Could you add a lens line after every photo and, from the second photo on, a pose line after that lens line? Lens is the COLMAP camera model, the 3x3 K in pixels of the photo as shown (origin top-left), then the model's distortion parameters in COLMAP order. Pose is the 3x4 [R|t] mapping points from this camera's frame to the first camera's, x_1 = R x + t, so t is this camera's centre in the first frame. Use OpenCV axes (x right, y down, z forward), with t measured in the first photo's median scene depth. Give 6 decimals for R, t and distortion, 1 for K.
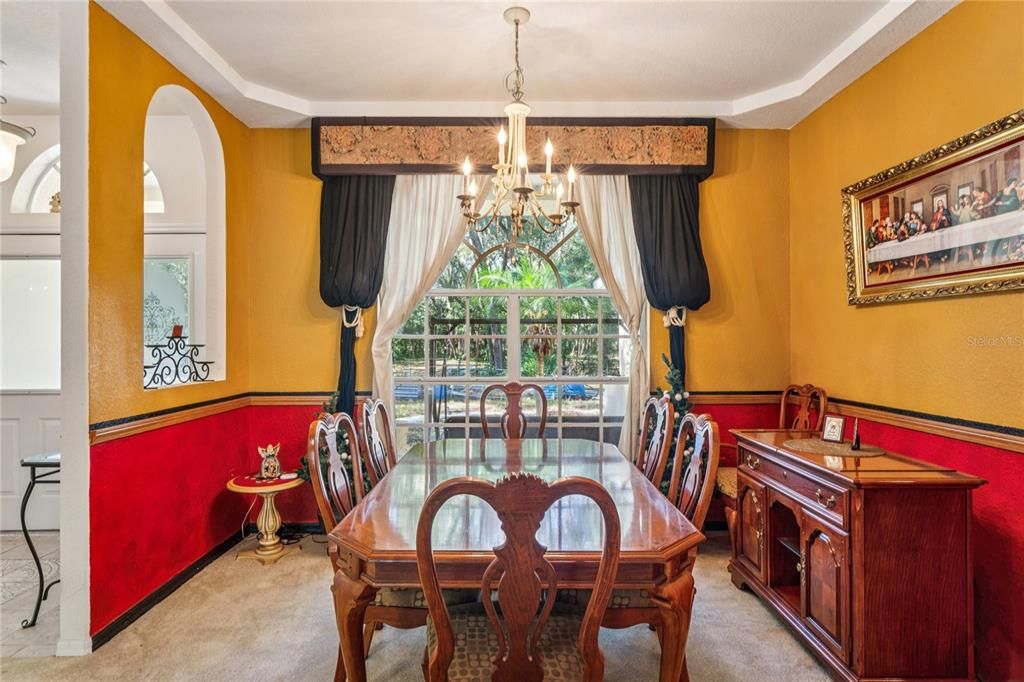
lens RADIAL K [[532.2, 0, 507.0], [0, 532.2, 339.5], [0, 0, 1]] dist [-0.001860, -0.000196]
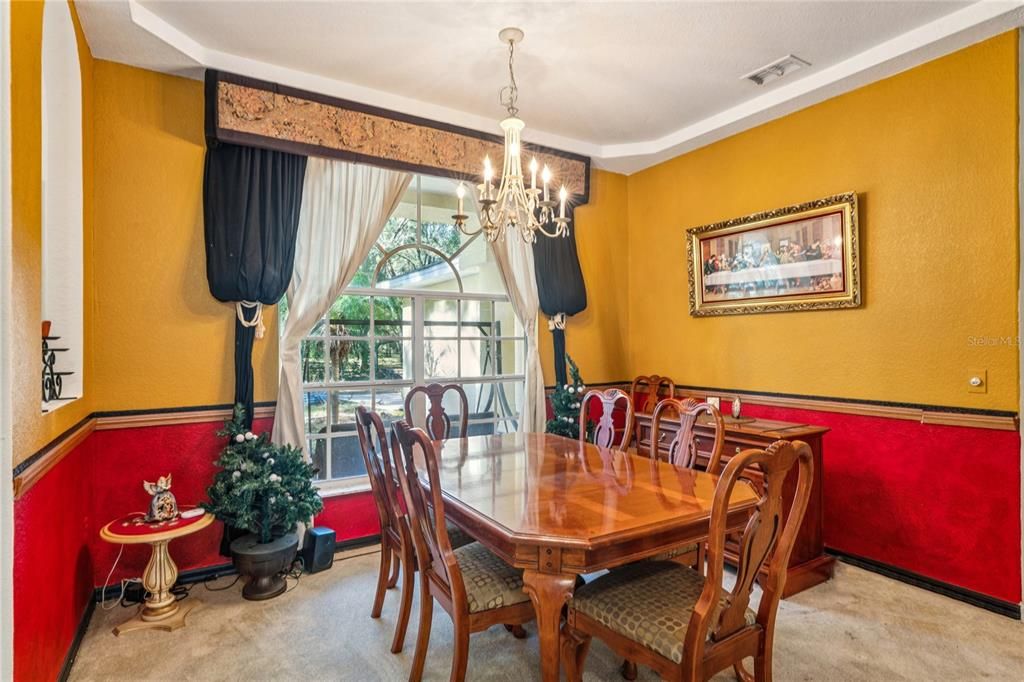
lens RADIAL K [[532.2, 0, 493.4], [0, 532.2, 339.8], [0, 0, 1]] dist [-0.001860, -0.000196]
pose [[0.856746, 0.000631, 0.515738, -0.428028], [0.001799, 0.999990, -0.004213, 0.002086], [-0.515735, 0.004537, 0.856736, 0.084810]]
